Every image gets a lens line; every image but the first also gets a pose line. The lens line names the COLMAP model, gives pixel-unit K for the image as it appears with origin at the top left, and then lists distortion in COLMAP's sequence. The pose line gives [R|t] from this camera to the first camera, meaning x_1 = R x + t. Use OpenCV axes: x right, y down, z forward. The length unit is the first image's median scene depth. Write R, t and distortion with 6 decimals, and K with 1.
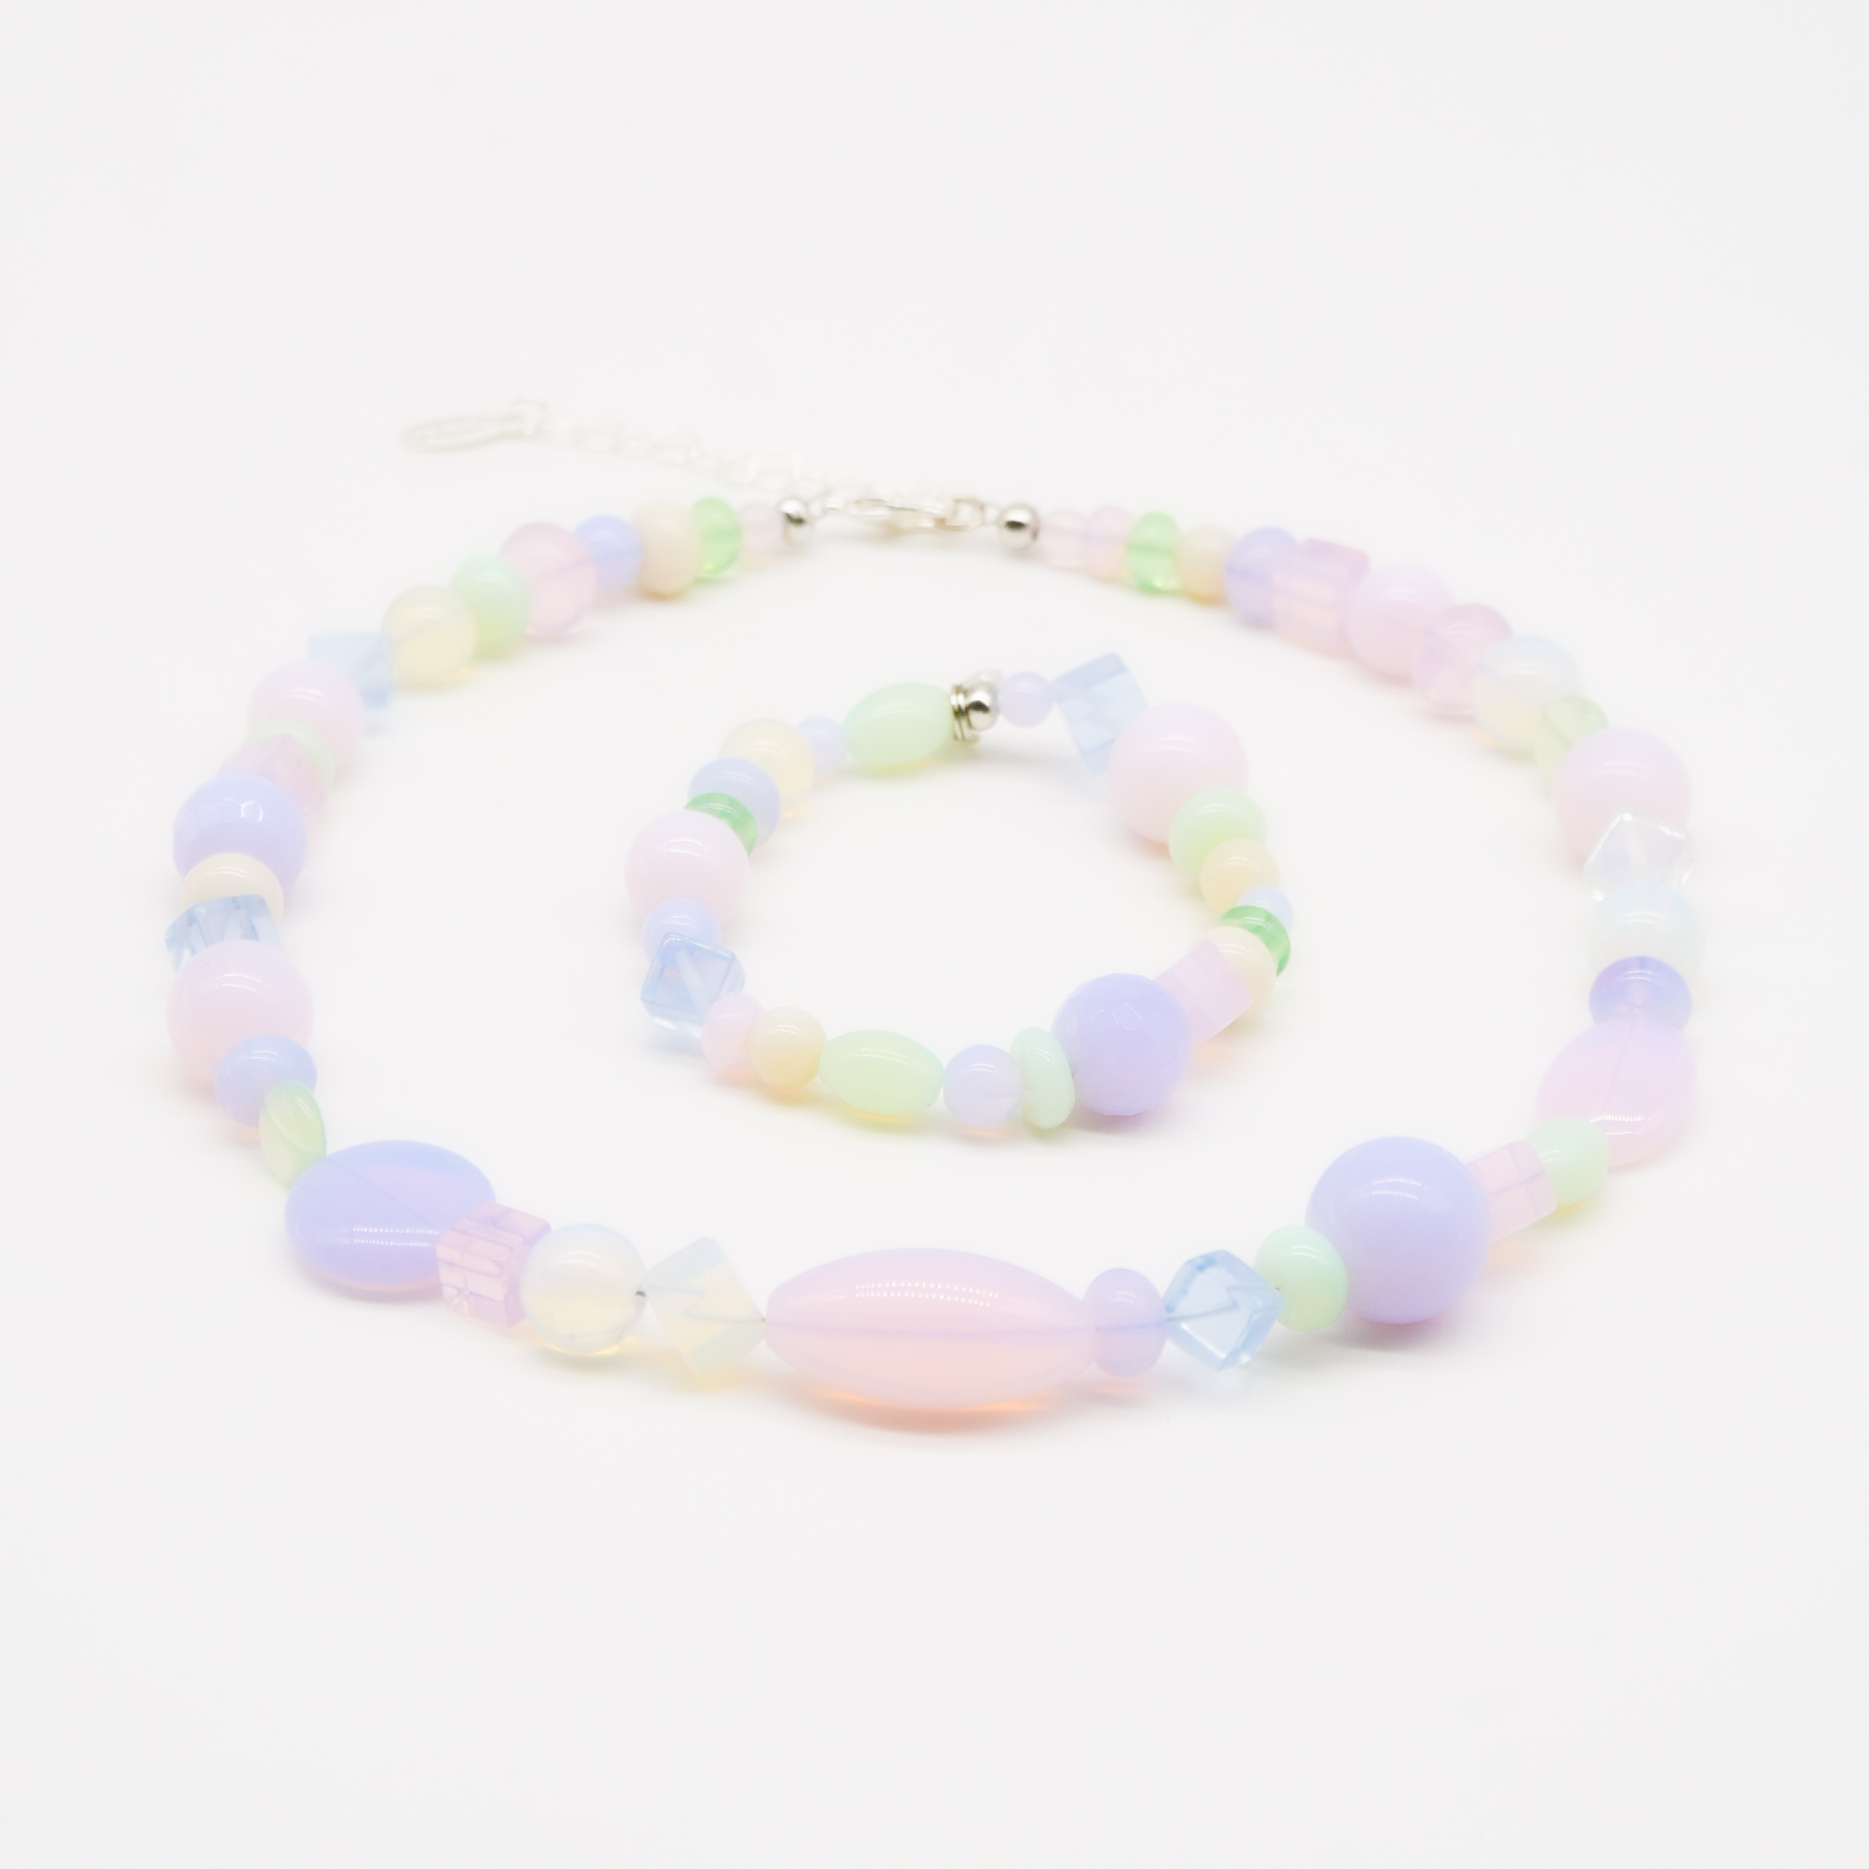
lens RADIAL K [[7218.7, 0, 934.5], [0, 7218.7, 934.5], [0, 0, 1]] dist [-0.030226, -34.889947]
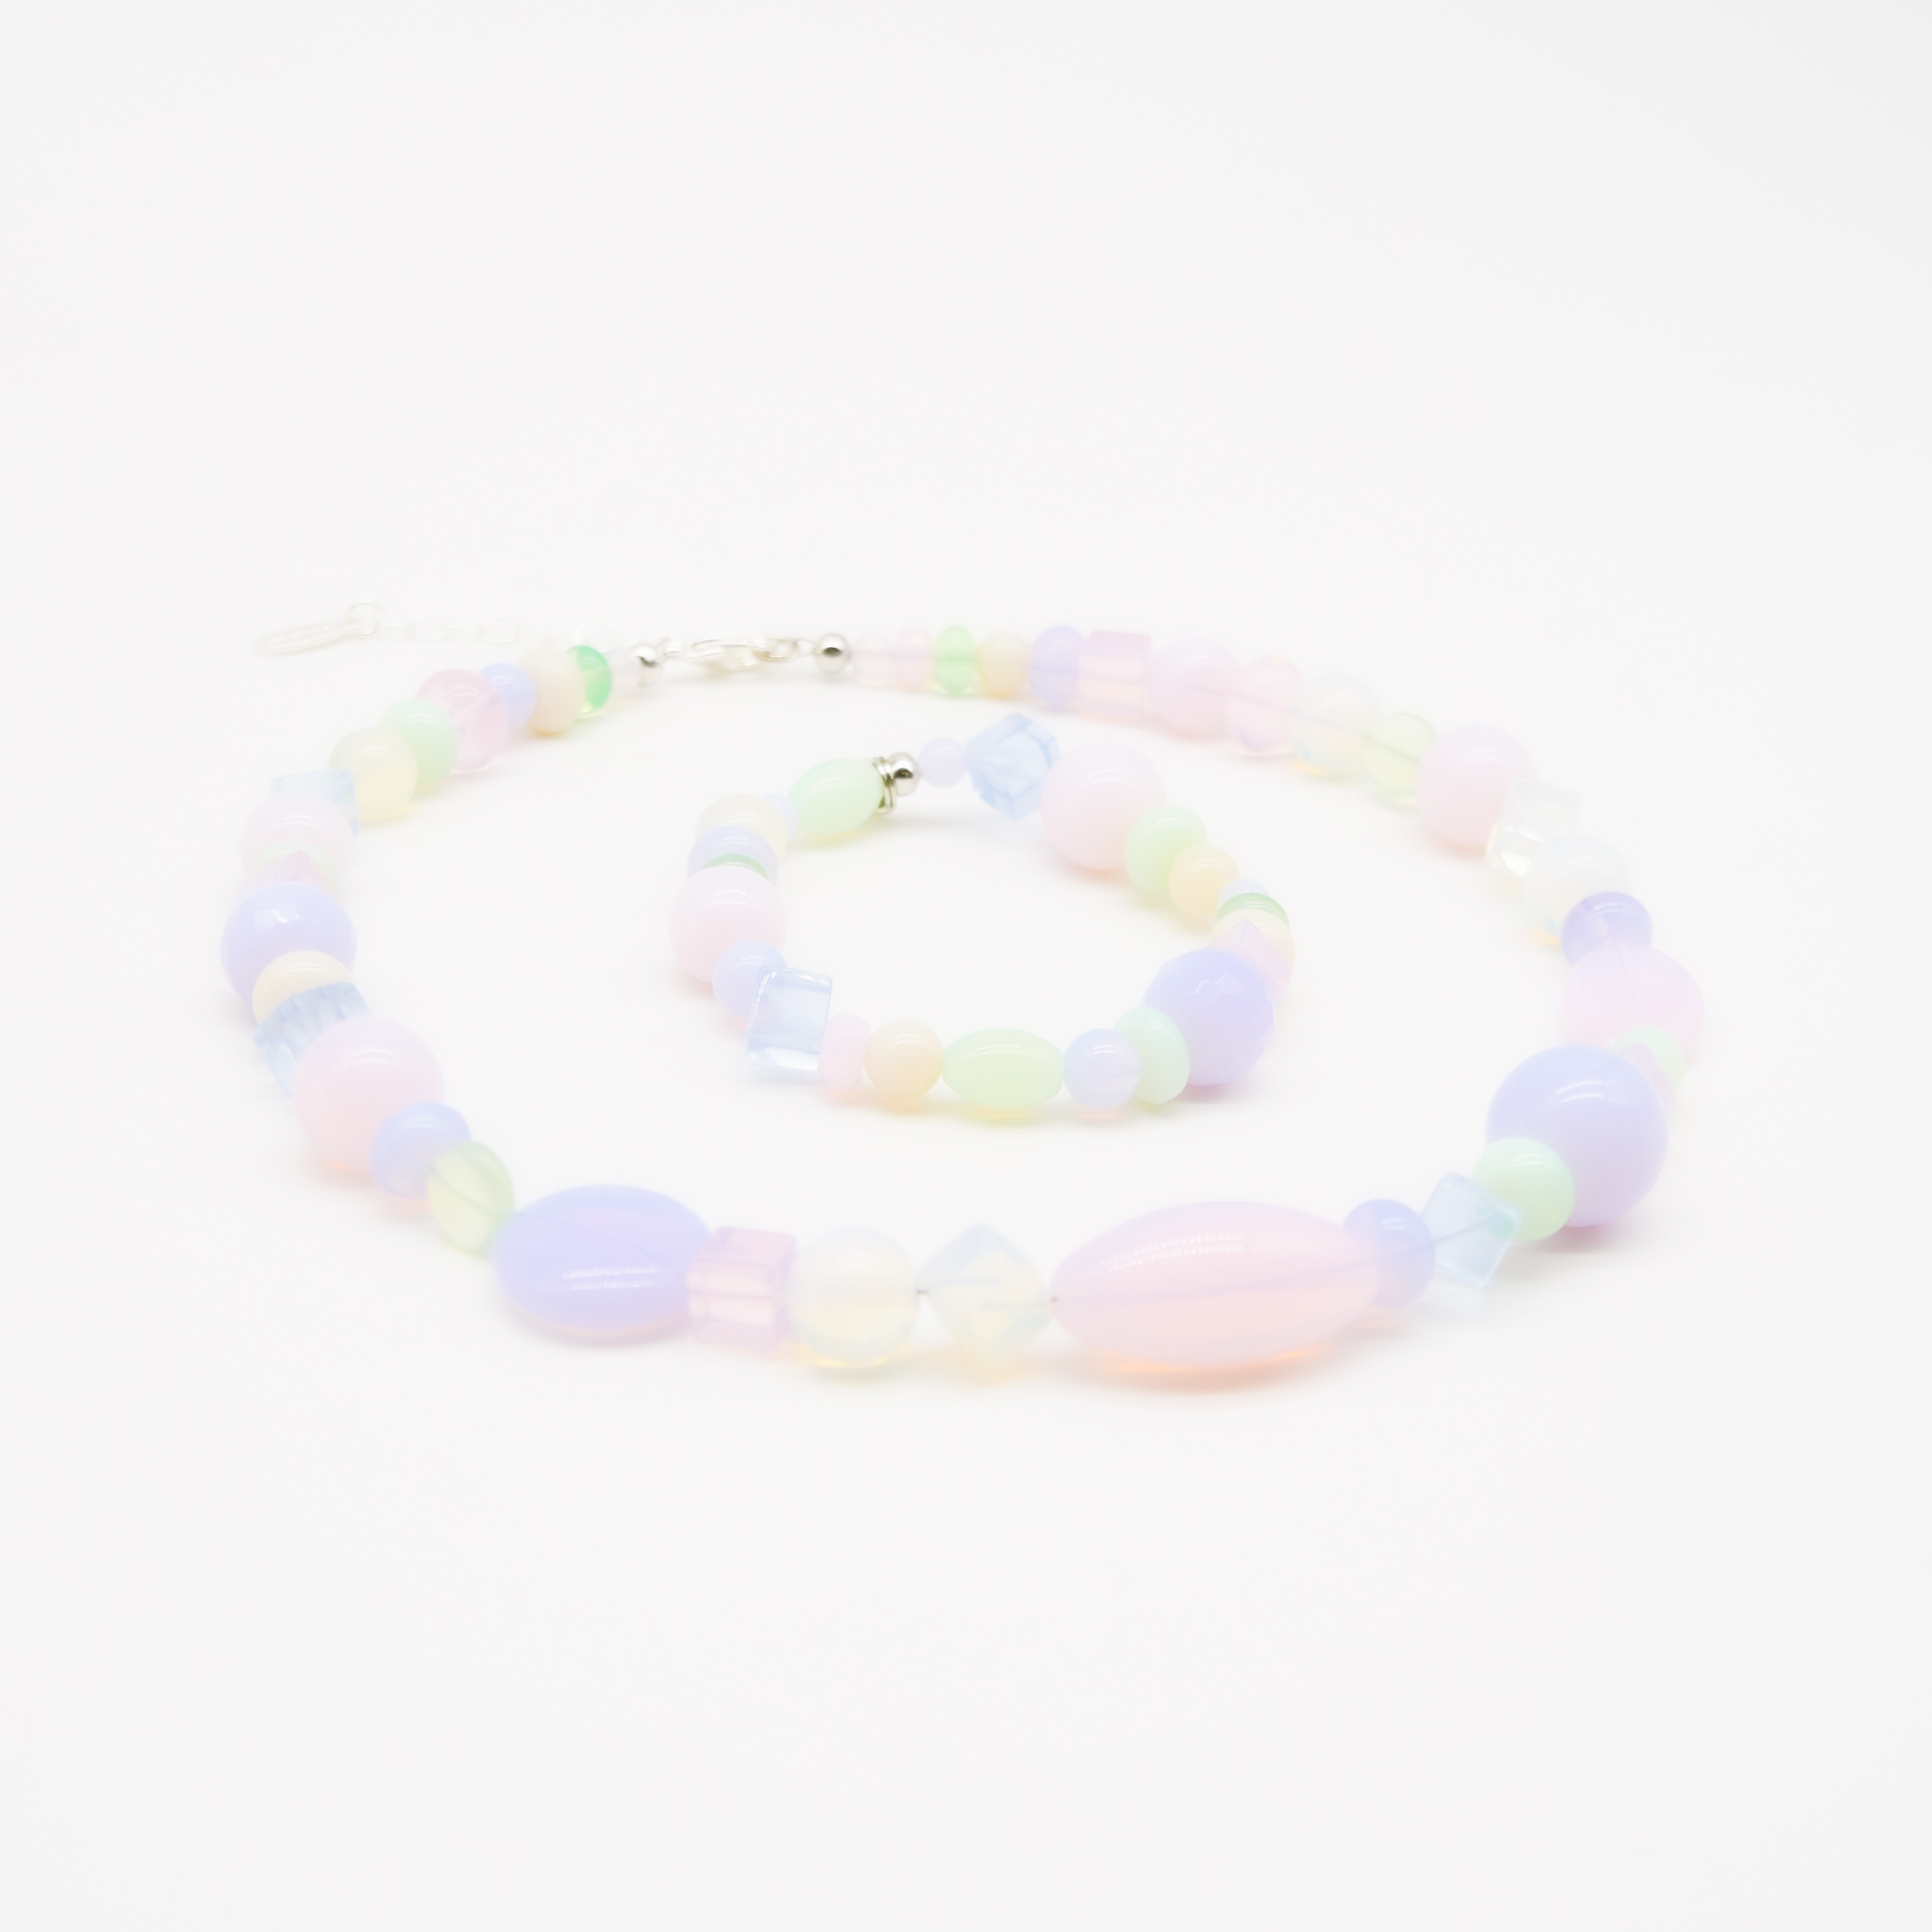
lens RADIAL K [[3627.8, 0, 966.0], [0, 3627.8, 966.0], [0, 0, 1]] dist [0.054204, 0.031239]
pose [[0.954944, -0.115648, 0.273328, -0.140351], [0.136430, 0.988937, -0.058225, 0.031389], [-0.263570, 0.092892, 0.960157, 0.465856]]
